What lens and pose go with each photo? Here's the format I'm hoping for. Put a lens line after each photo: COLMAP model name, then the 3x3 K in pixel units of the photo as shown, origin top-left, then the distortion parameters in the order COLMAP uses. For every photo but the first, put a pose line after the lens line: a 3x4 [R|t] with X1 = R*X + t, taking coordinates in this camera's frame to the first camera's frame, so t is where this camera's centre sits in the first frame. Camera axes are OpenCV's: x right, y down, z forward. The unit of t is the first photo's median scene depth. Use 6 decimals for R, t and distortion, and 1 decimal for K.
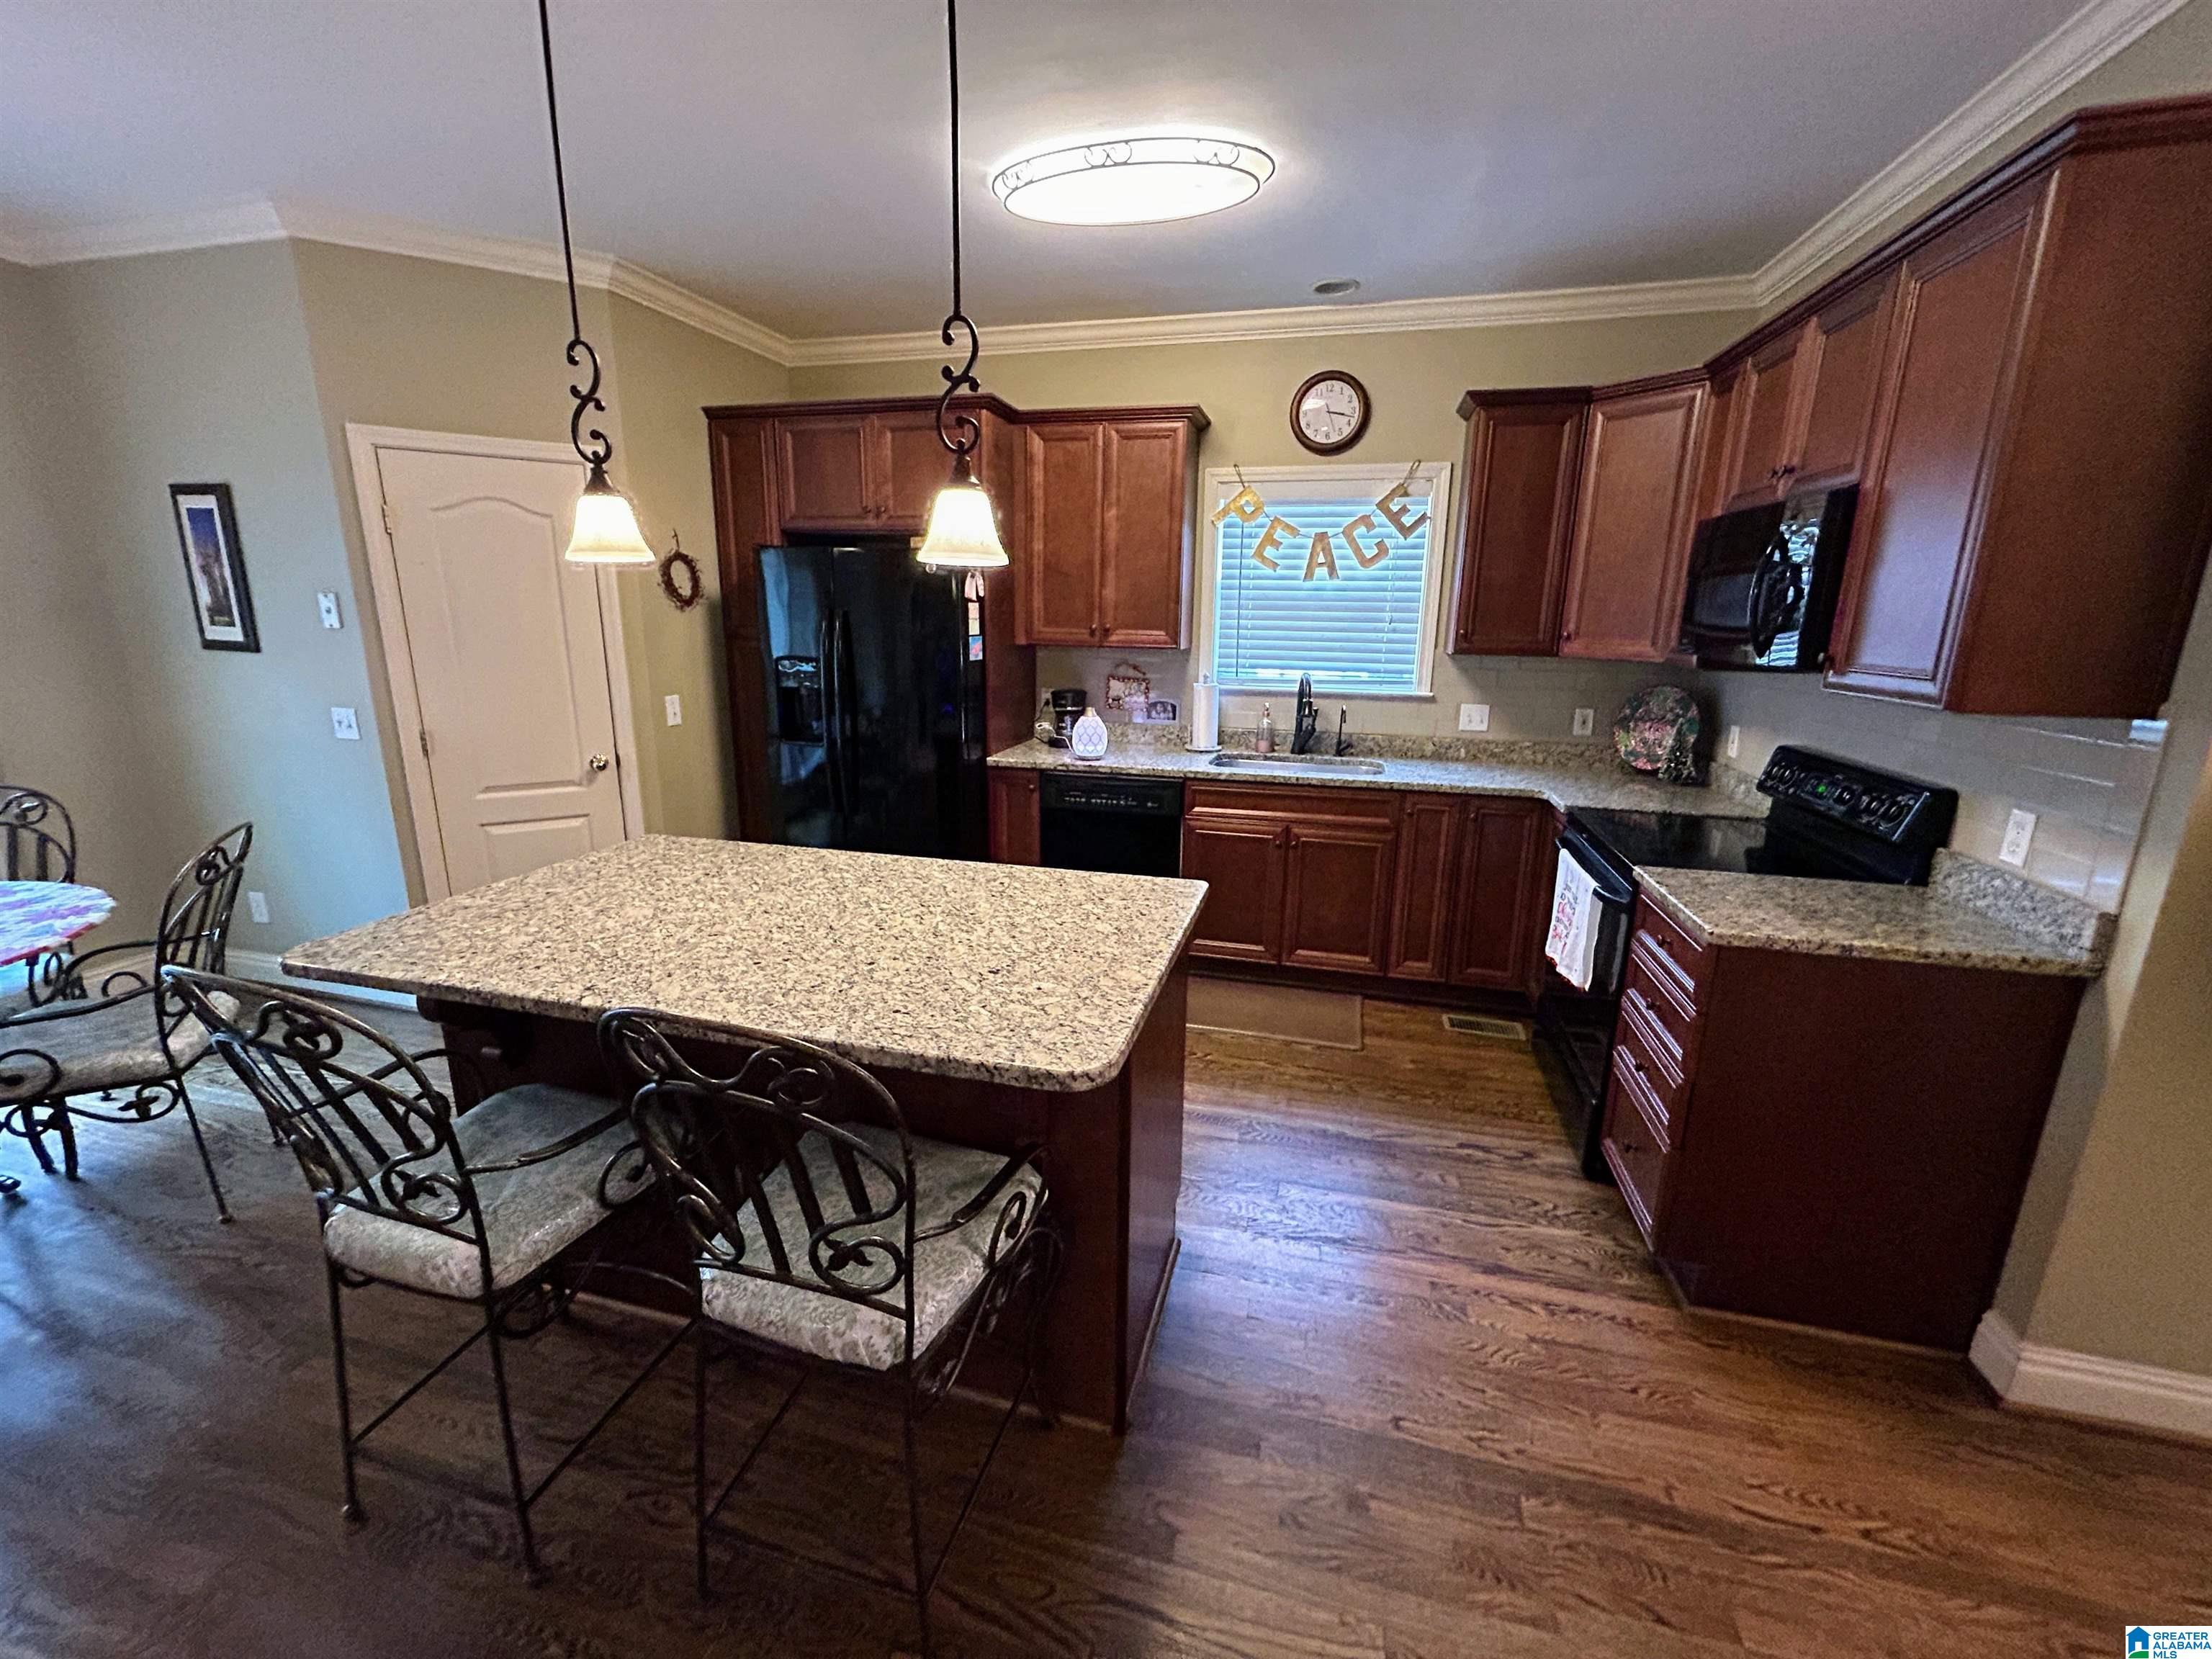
lens RADIAL K [[893.7, 0, 1102.3], [0, 893.7, 813.3], [0, 0, 1]] dist [-0.003094, -0.000139]
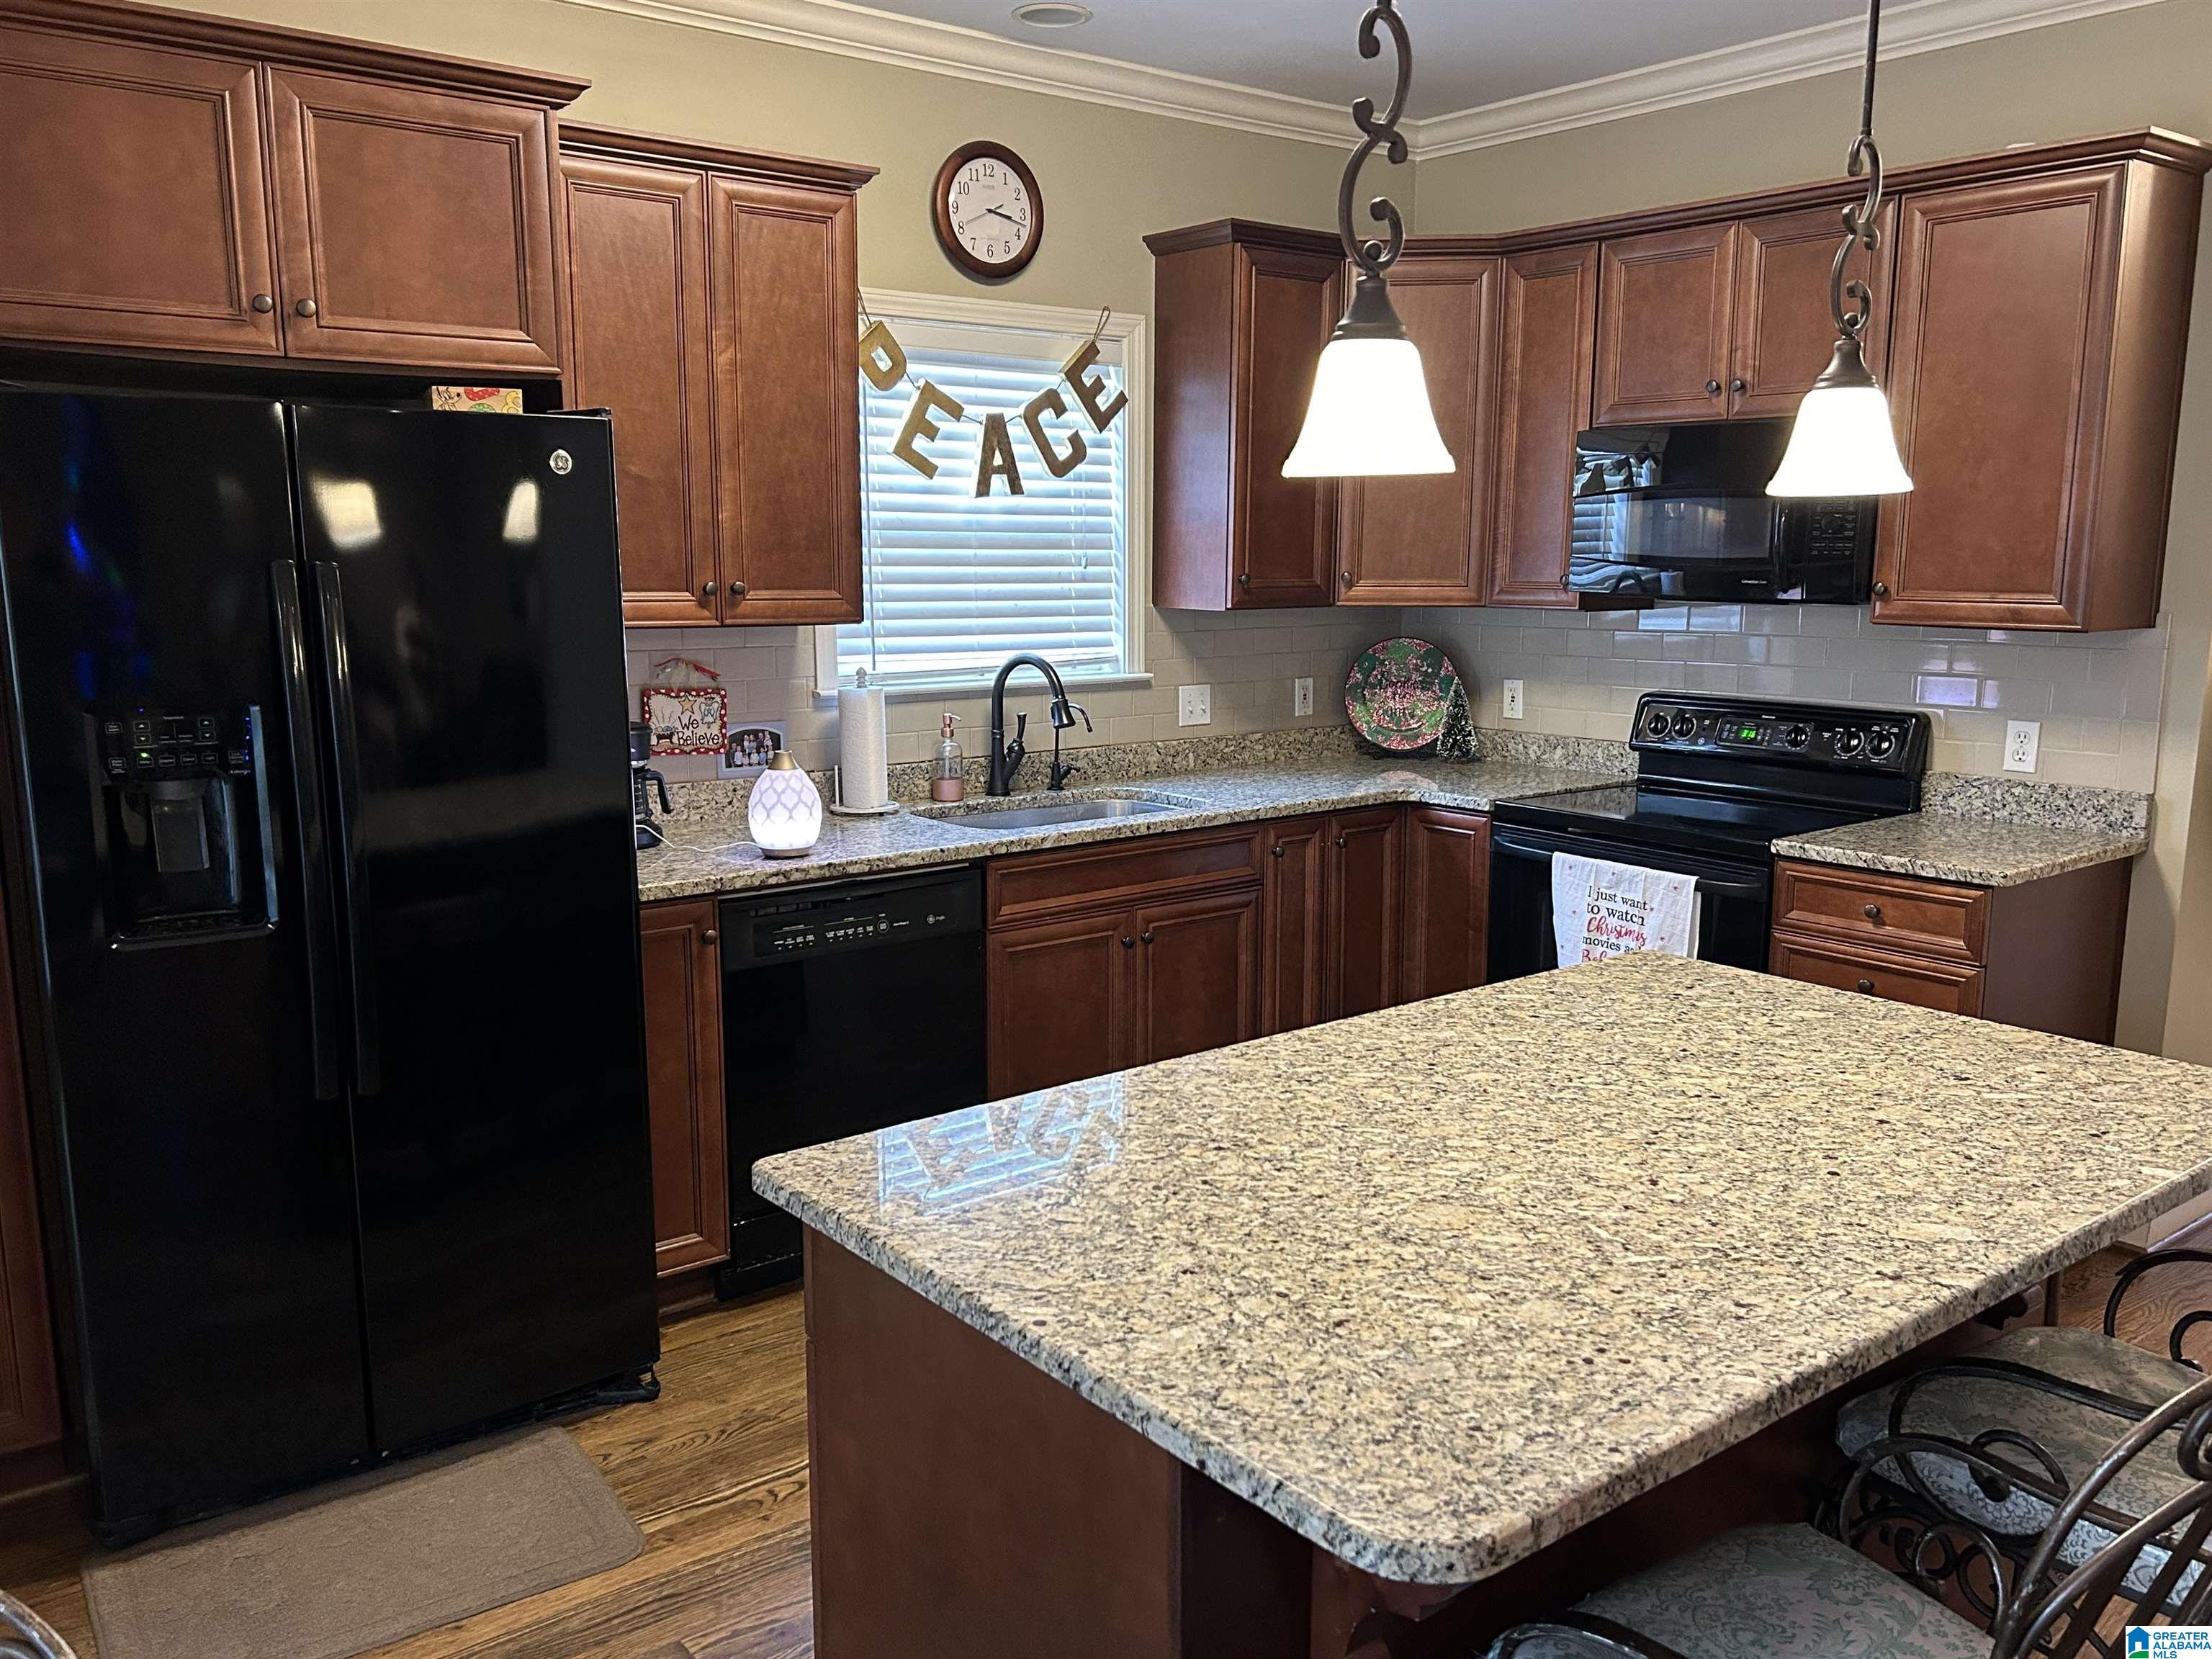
lens RADIAL K [[1744.6, 0, 1104.9], [0, 1744.6, 849.7], [0, 0, 1]] dist [0.053082, -0.020563]
pose [[0.604959, -0.151948, 0.781624, -0.661303], [0.184510, 0.981656, 0.048028, -0.078376], [-0.774584, 0.115163, 0.621898, 0.269775]]
